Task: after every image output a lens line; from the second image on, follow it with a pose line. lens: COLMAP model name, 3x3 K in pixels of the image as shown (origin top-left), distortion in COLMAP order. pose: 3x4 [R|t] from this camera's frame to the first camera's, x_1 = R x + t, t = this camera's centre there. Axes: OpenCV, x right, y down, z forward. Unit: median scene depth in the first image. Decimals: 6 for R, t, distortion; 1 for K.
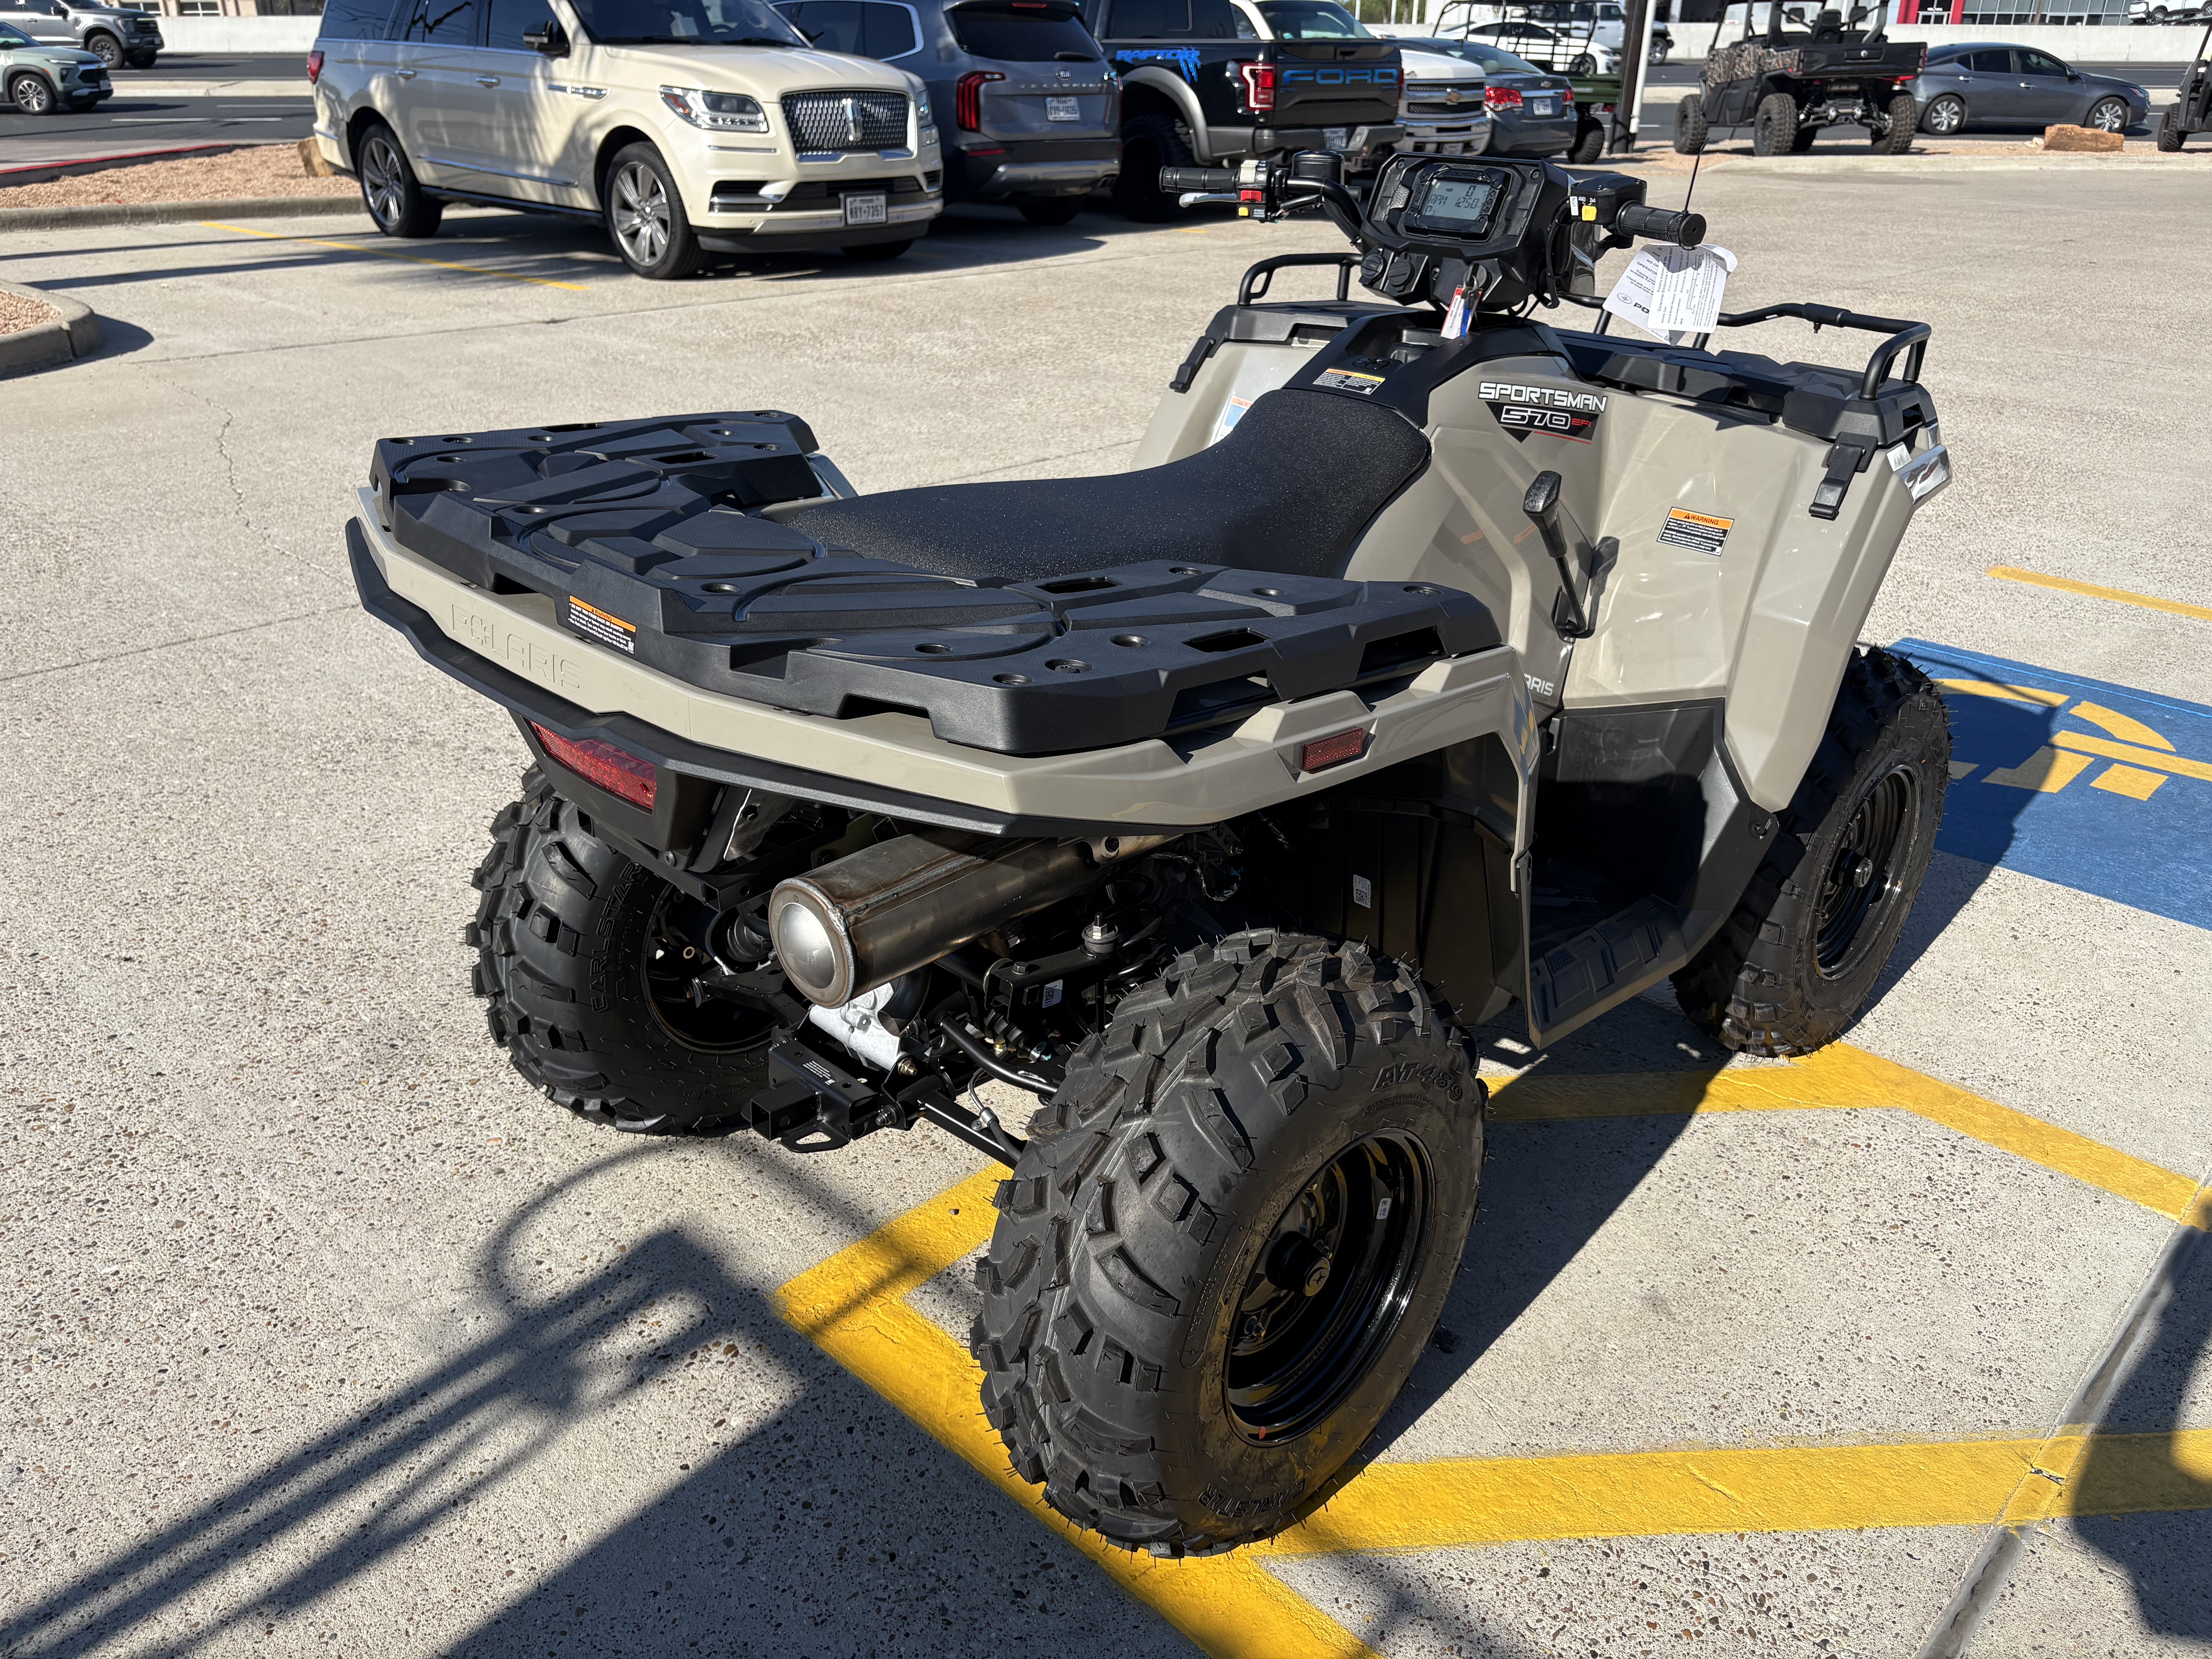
lens RADIAL K [[1679.2, 0, 1110.5], [0, 1679.2, 847.2], [0, 0, 1]] dist [0.049753, -0.052857]
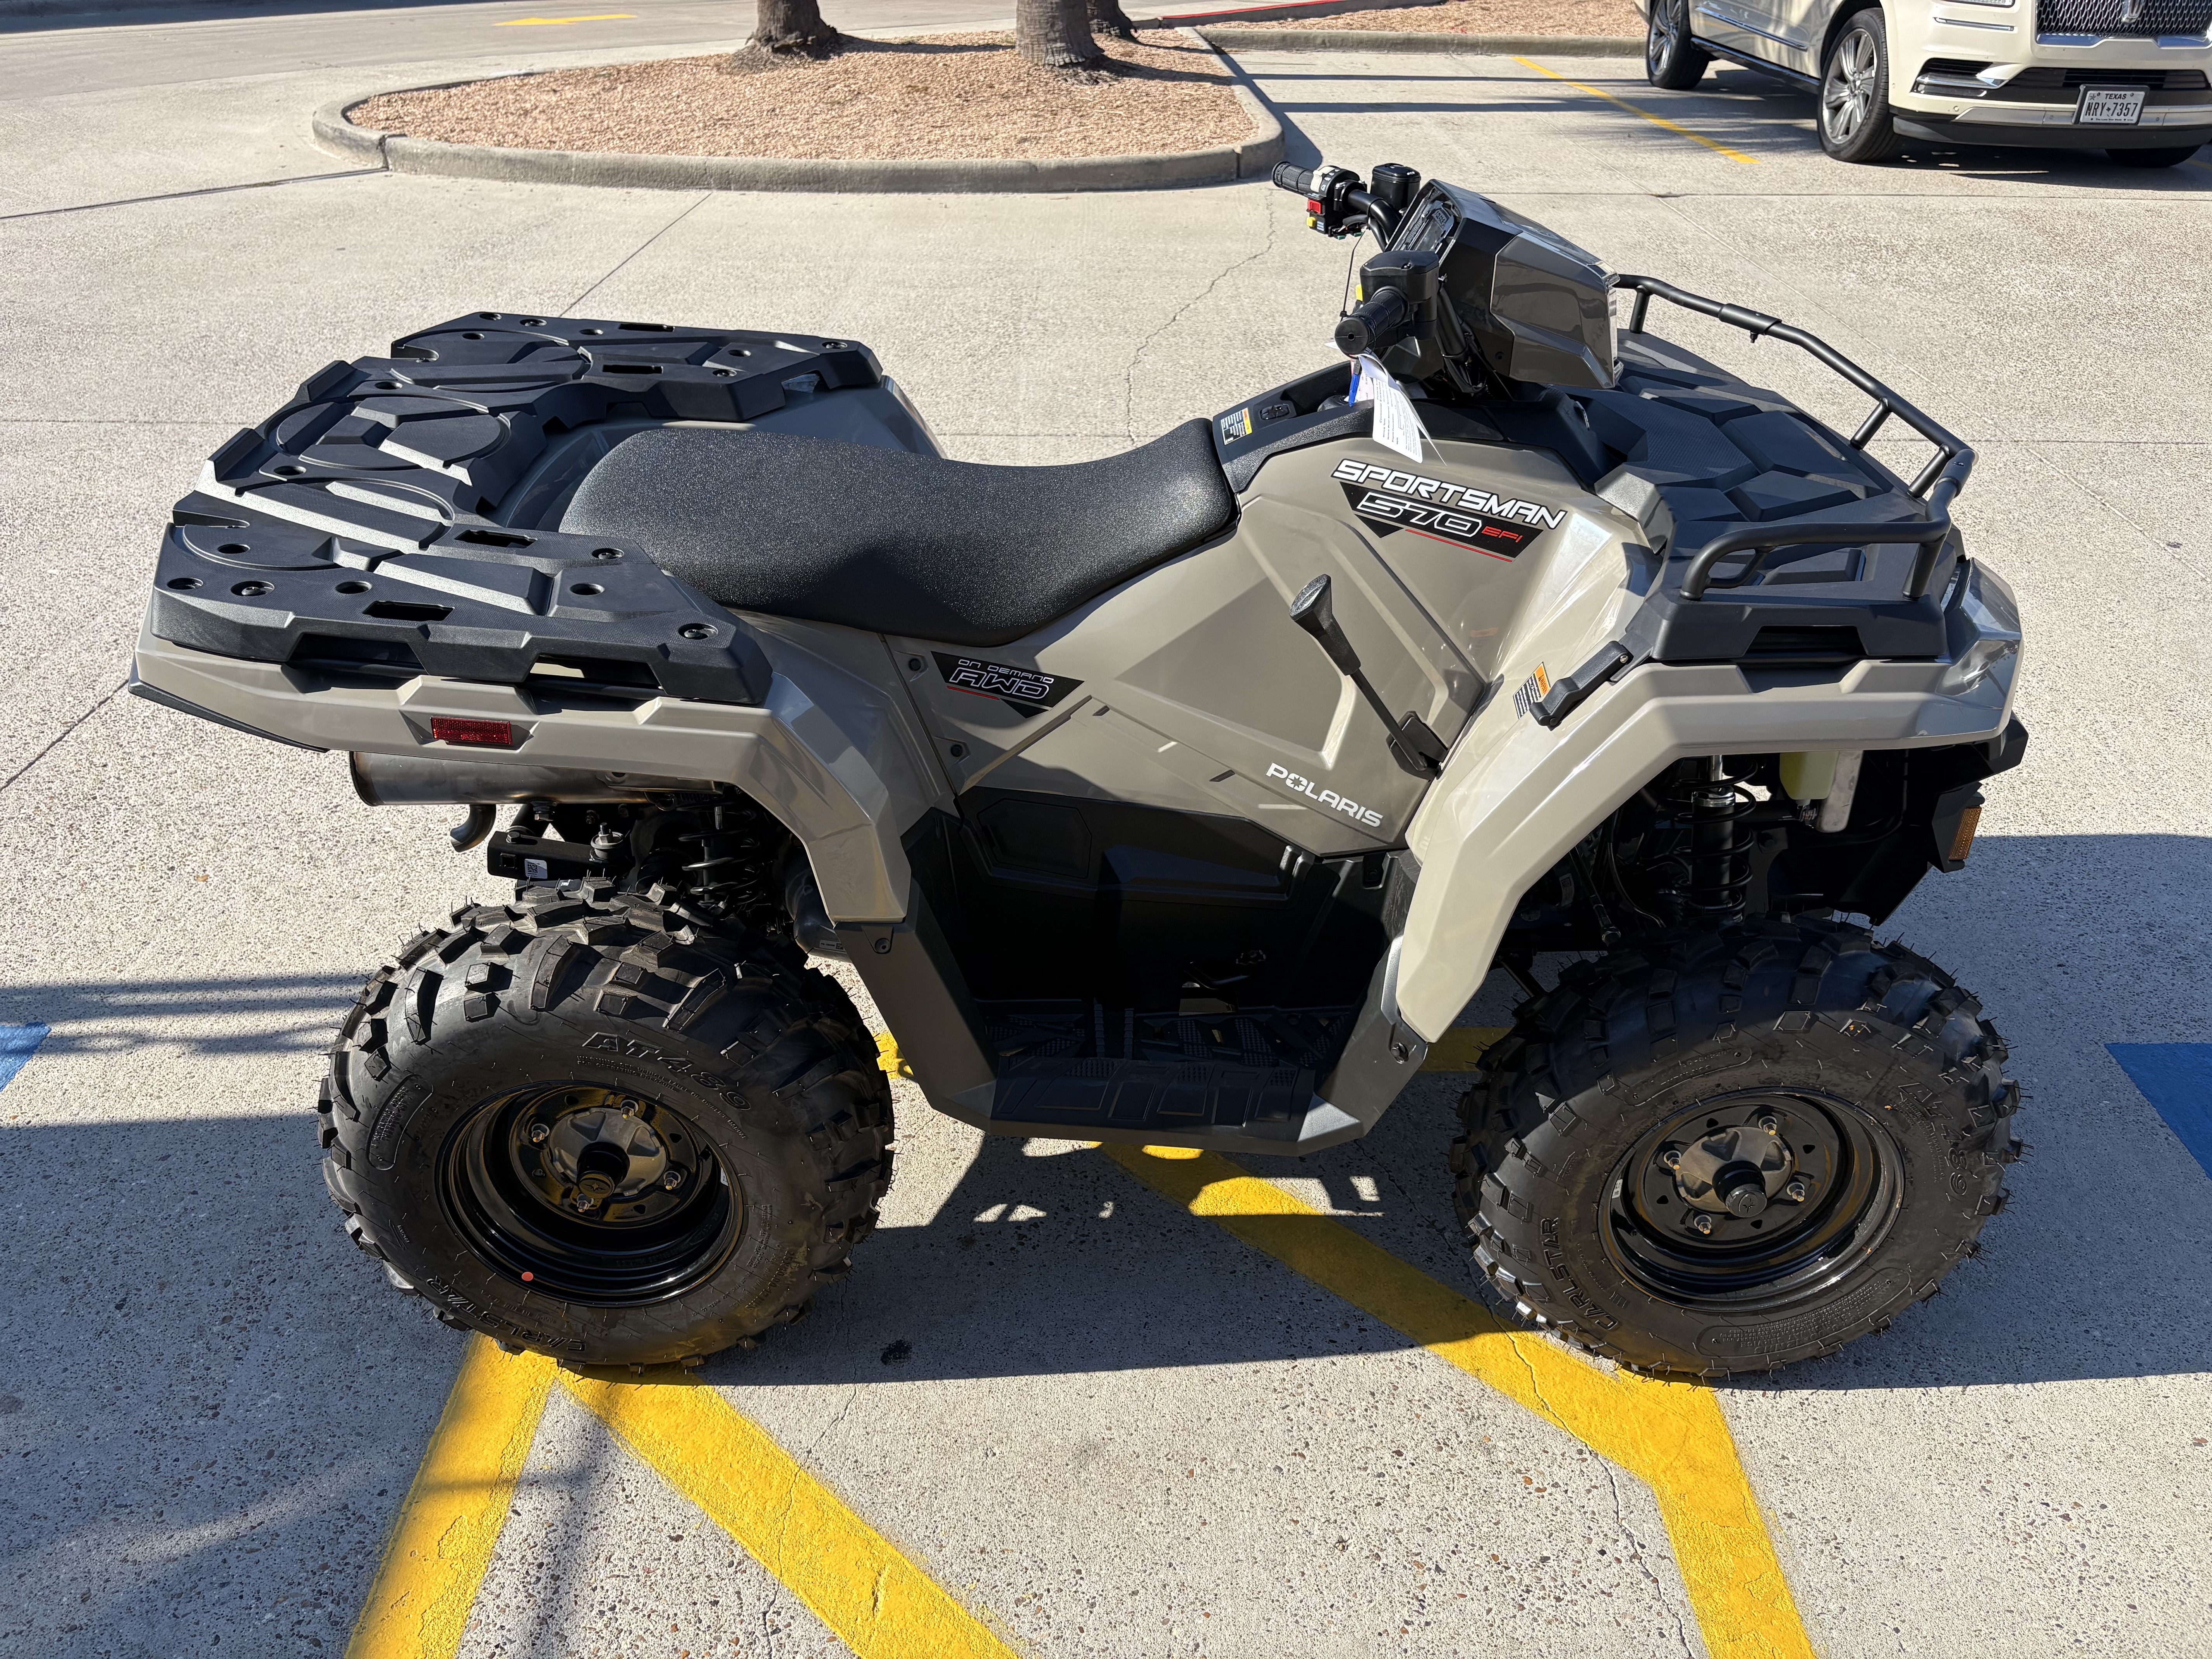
lens RADIAL K [[1679.2, 0, 1122.7], [0, 1679.2, 863.2], [0, 0, 1]] dist [0.049753, -0.052857]
pose [[0.702053, 0.372497, -0.606933, 0.758960], [-0.313691, 0.926905, 0.206021, -0.227061], [0.639312, 0.045752, 0.767585, 0.262860]]
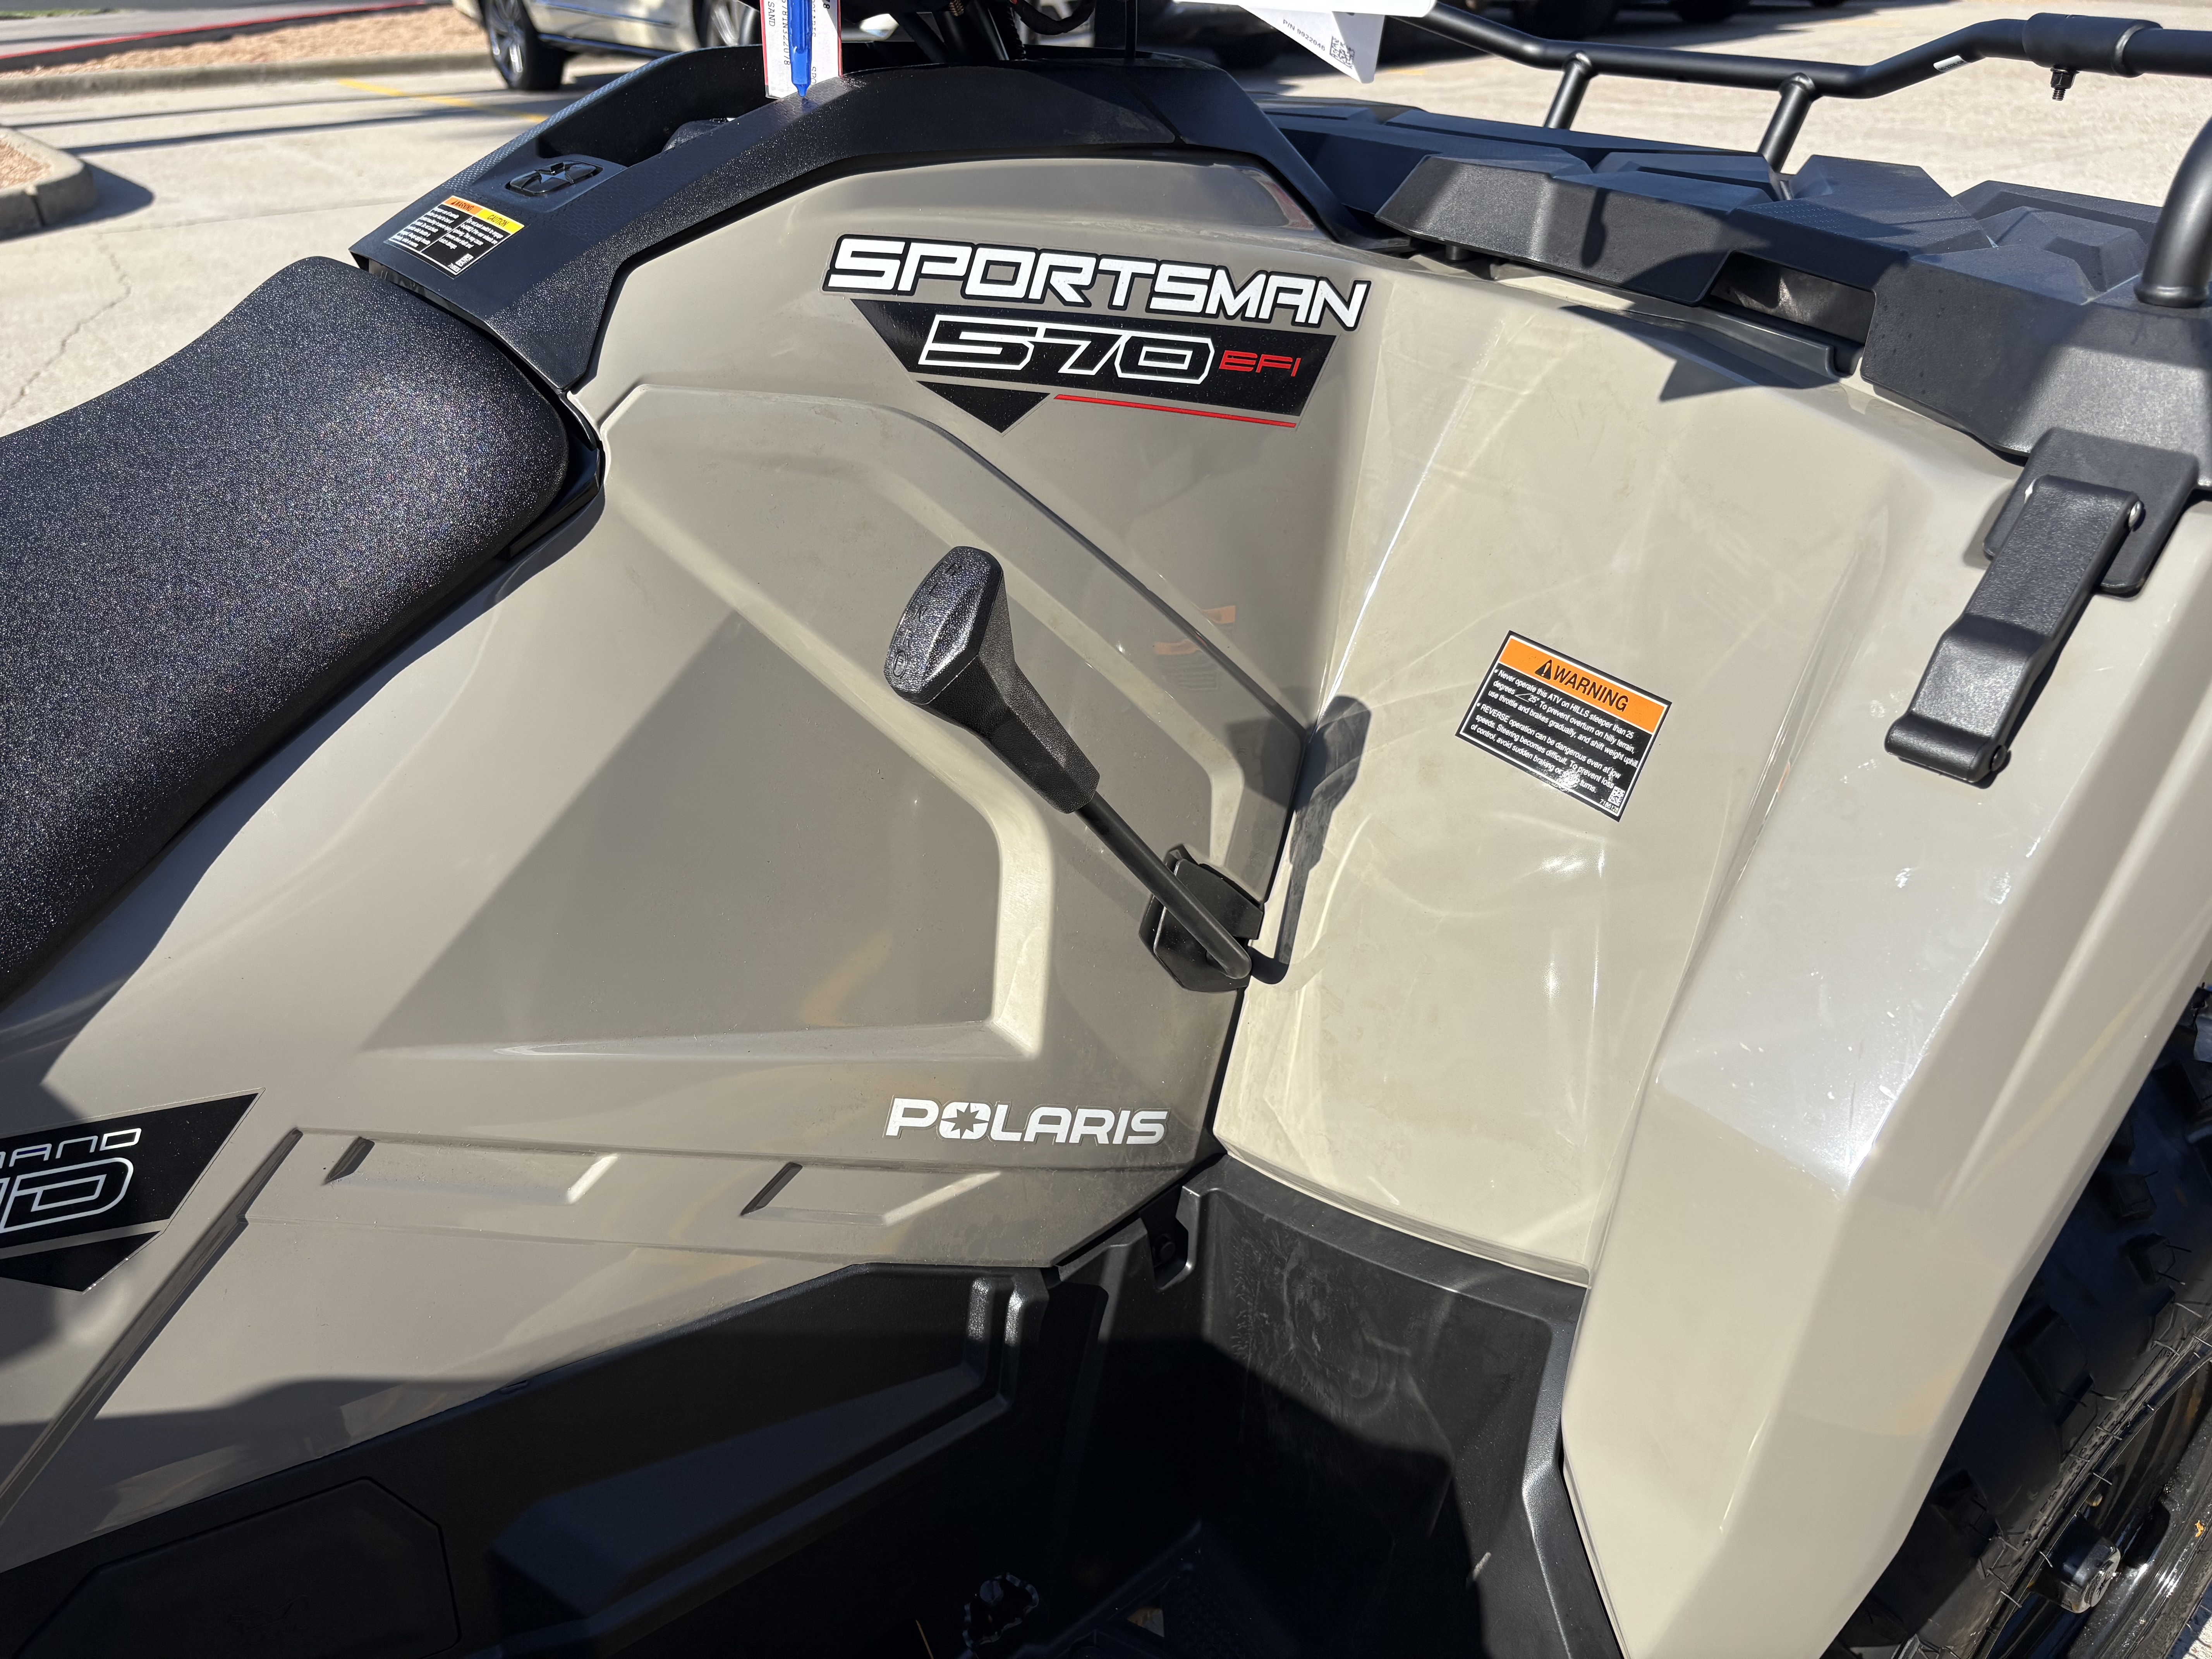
lens RADIAL K [[1679.2, 0, 1114.1], [0, 1679.2, 828.5], [0, 0, 1]] dist [0.049753, -0.052857]
pose [[0.986207, 0.051524, -0.157292, 0.326759], [-0.042115, 0.997151, 0.062576, -0.190382], [0.160068, -0.055088, 0.985568, 0.703059]]
